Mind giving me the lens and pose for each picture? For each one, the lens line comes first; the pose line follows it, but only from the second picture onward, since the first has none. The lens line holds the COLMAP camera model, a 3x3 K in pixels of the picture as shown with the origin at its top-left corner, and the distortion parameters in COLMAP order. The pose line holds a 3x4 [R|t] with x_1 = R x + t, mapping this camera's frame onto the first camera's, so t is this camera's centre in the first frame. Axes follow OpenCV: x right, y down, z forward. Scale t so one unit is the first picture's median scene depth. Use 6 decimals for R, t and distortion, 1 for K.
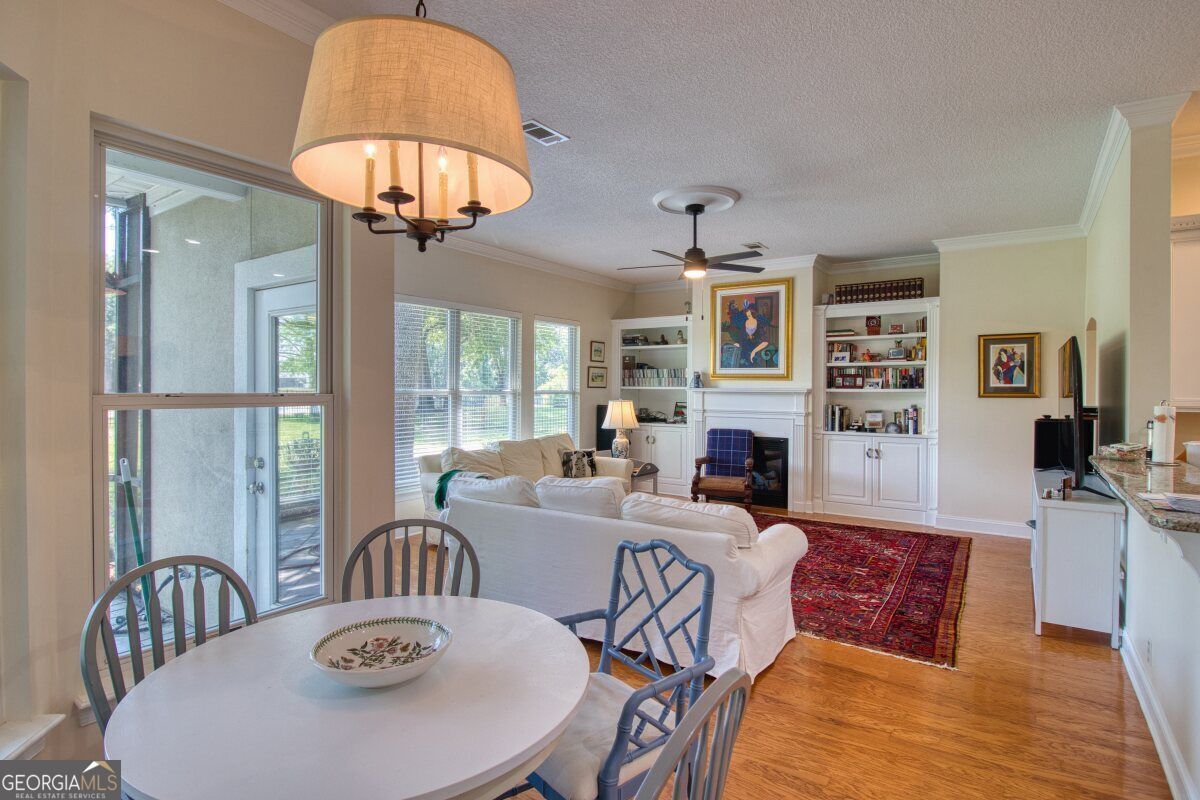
lens RADIAL K [[602.8, 0, 613.6], [0, 602.8, 393.1], [0, 0, 1]] dist [0.014497, -0.000270]
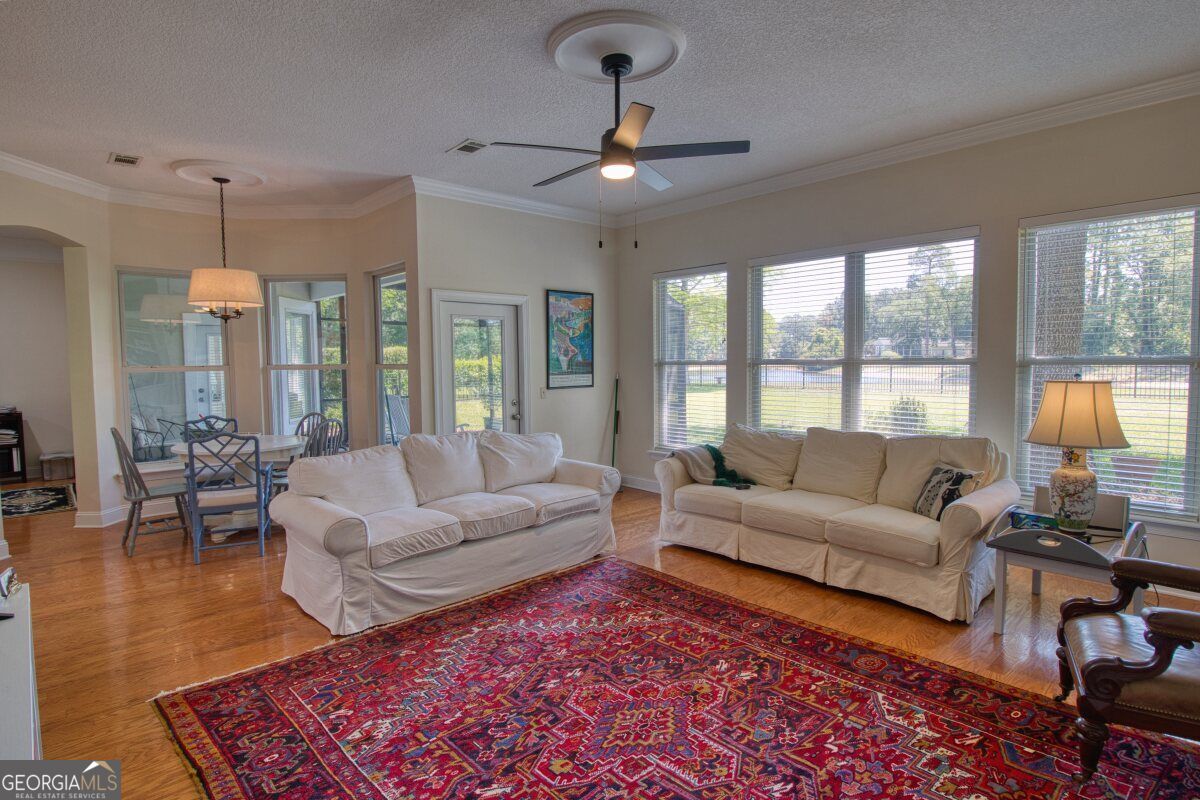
lens RADIAL K [[618.5, 0, 587.8], [0, 618.5, 390.2], [0, 0, 1]] dist [-0.000510, -0.008238]
pose [[-0.240297, 0.045458, -0.969635, 0.907145], [0.007773, 0.998961, 0.044907, -0.001522], [0.970668, 0.003254, -0.240400, 1.327582]]
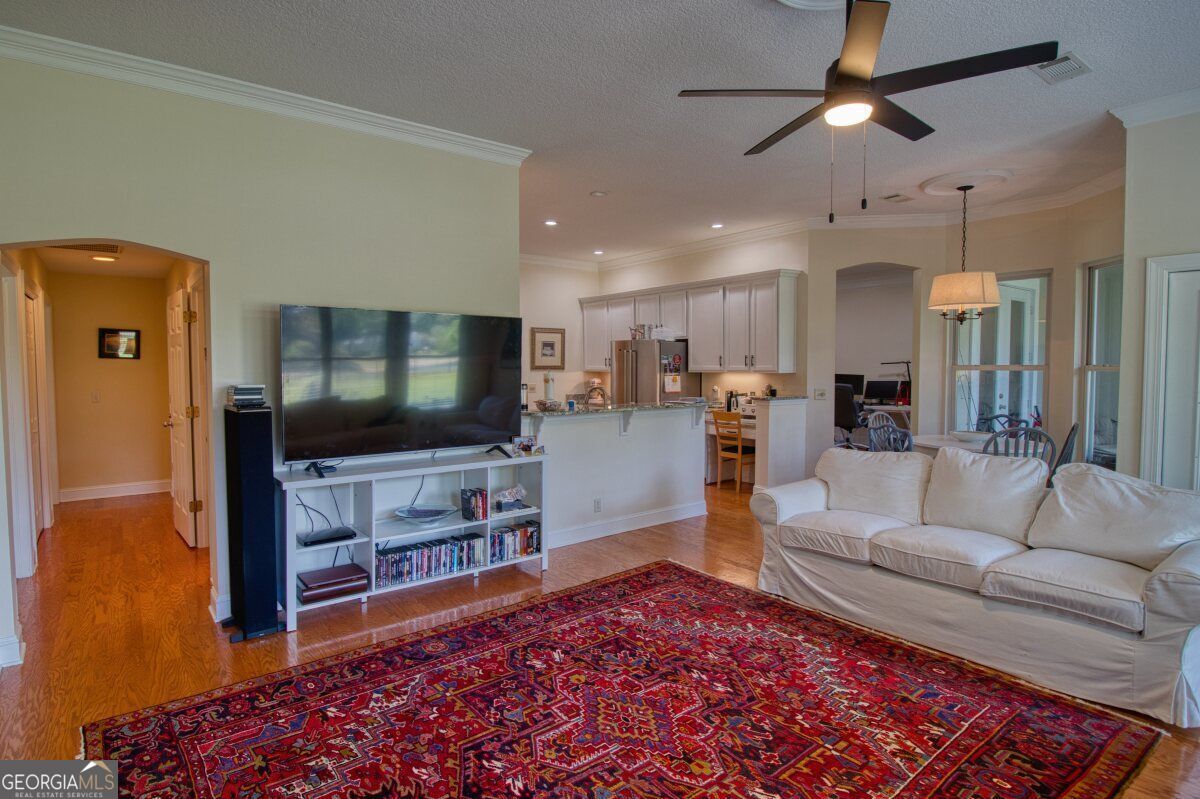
lens RADIAL K [[621.7, 0, 597.9], [0, 621.7, 395.2], [0, 0, 1]] dist [0.000715, -0.010386]
pose [[-0.949623, -0.019547, 0.312785, 0.195902], [-0.002757, 0.998535, 0.054031, -0.006686], [-0.313383, 0.050447, -0.948286, 1.800425]]
